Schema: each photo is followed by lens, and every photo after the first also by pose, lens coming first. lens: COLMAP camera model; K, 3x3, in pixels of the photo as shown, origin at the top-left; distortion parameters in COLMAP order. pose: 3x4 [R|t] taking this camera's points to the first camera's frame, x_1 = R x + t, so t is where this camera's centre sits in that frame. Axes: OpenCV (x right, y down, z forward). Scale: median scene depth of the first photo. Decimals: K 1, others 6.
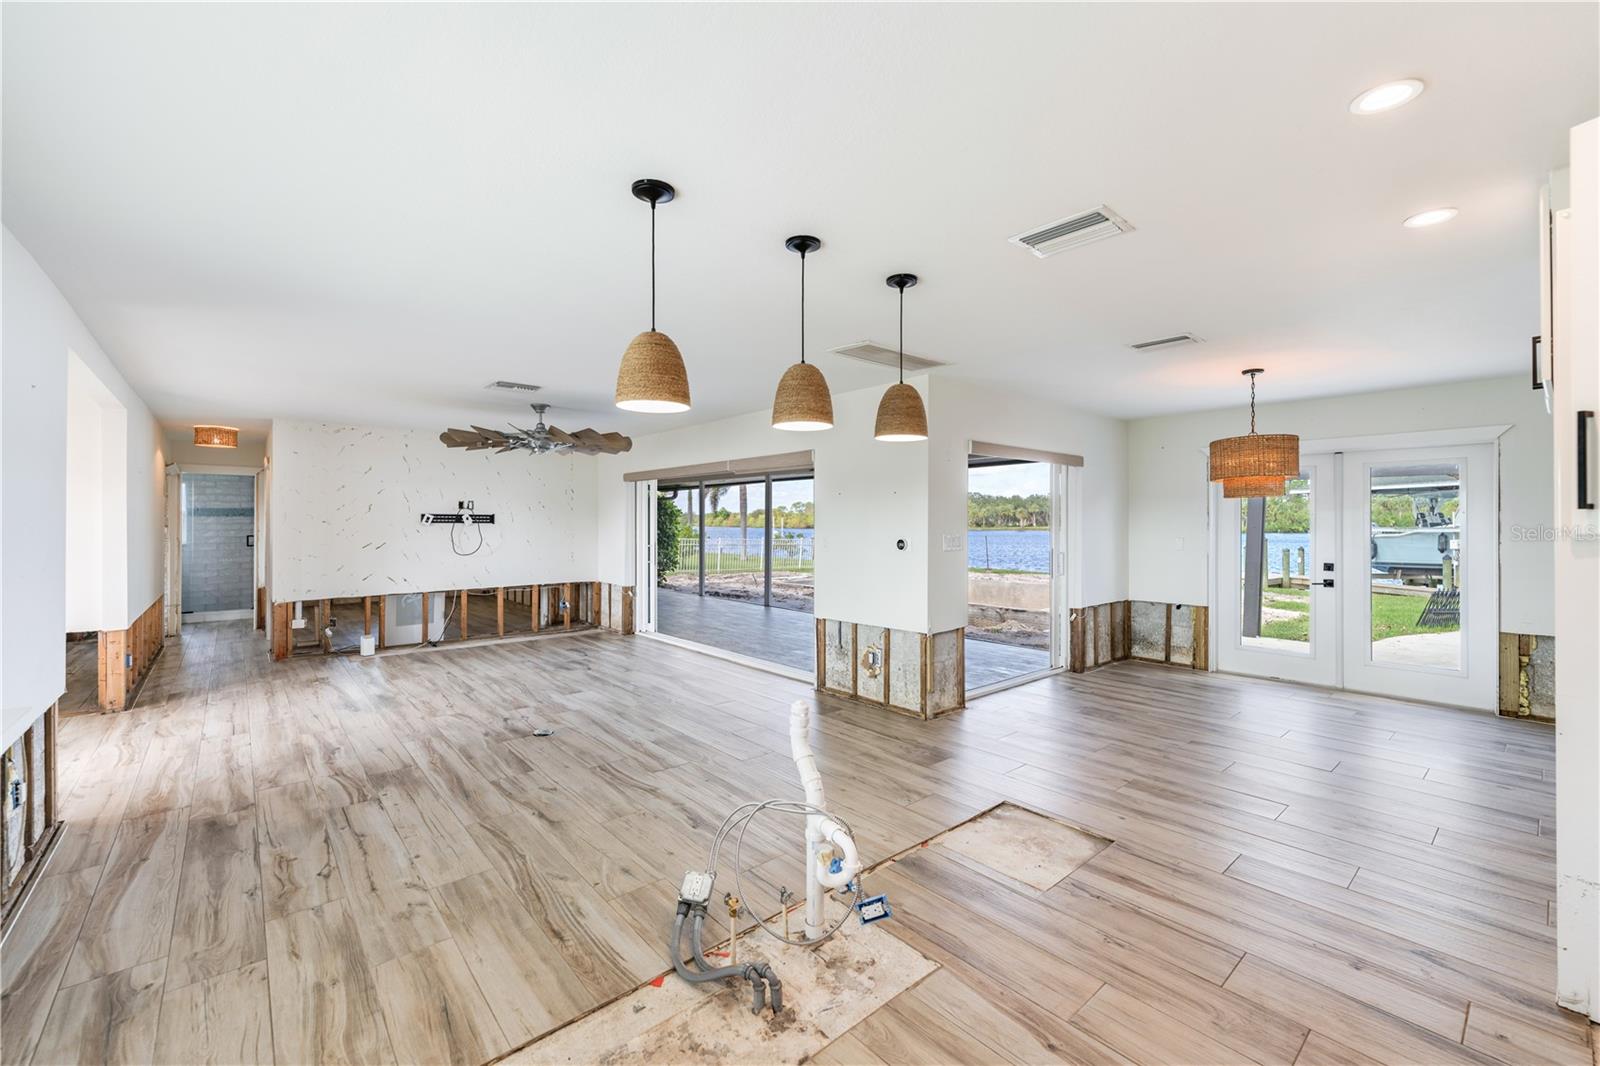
lens RADIAL K [[654.2, 0, 806.2], [0, 654.2, 522.9], [0, 0, 1]] dist [-0.000693, -0.000469]
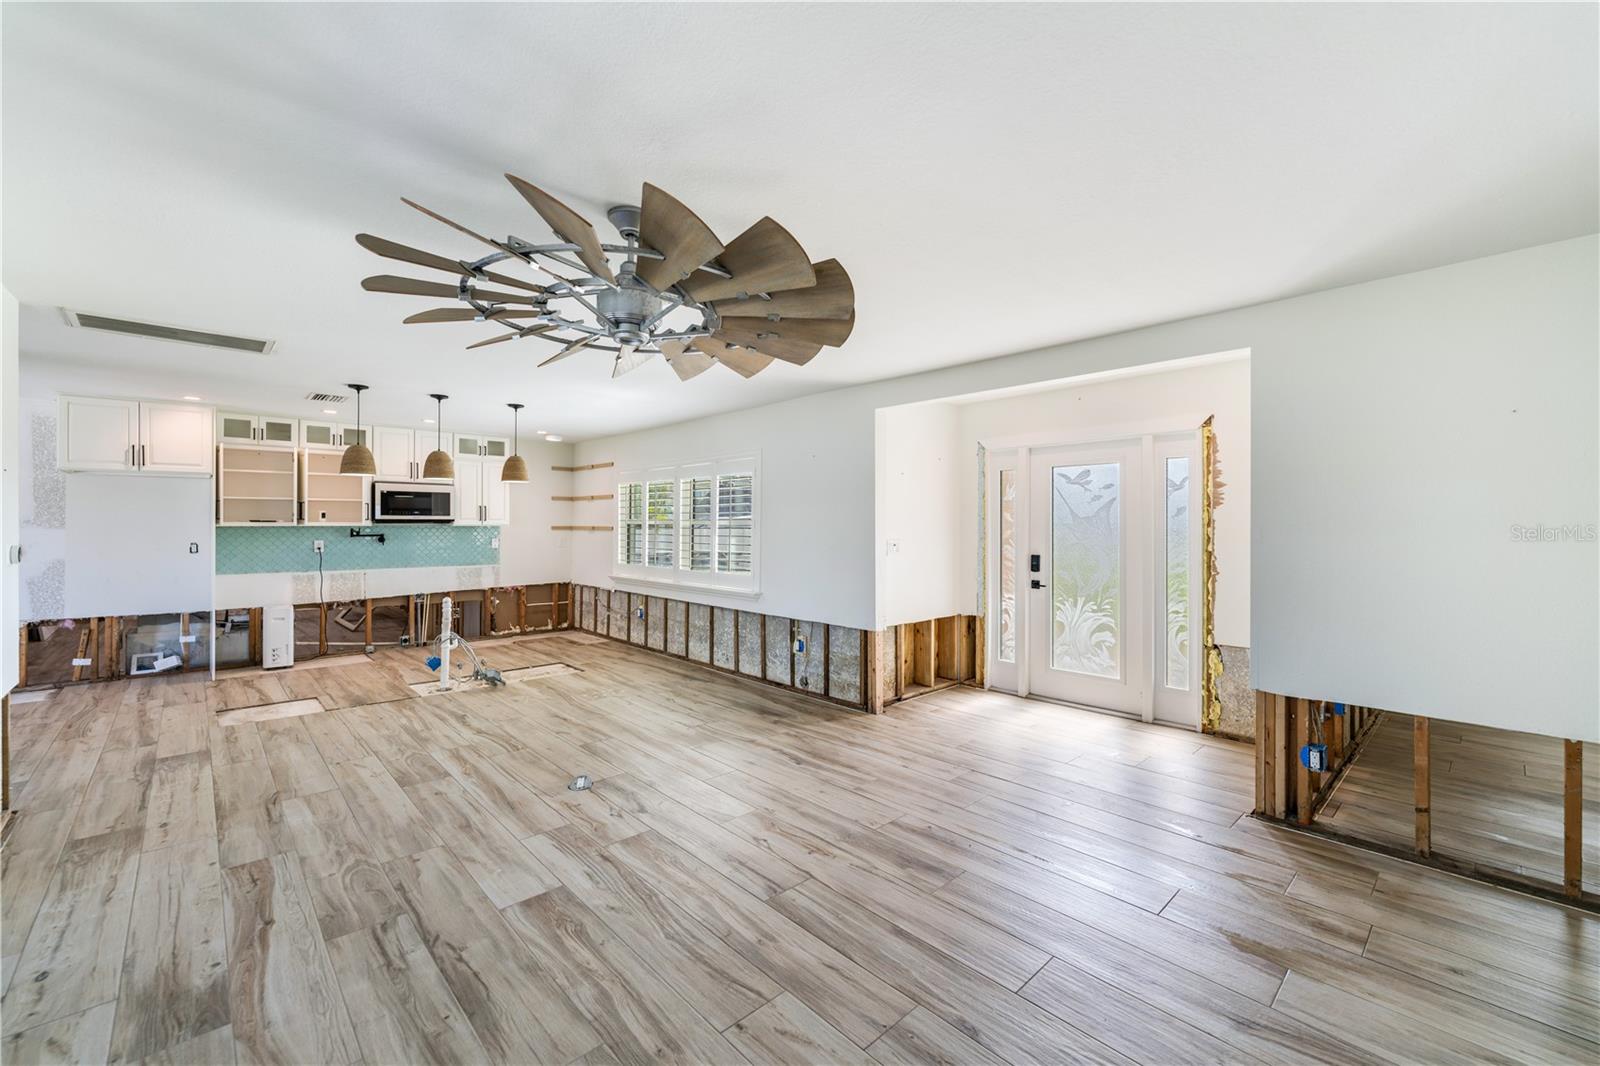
lens RADIAL K [[654.2, 0, 816.3], [0, 654.2, 526.5], [0, 0, 1]] dist [-0.000693, -0.000469]
pose [[-0.998671, -0.002268, -0.051485, -0.725759], [-0.002450, 0.999991, 0.003465, 0.001504], [0.051476, 0.003586, -0.998668, 2.031251]]
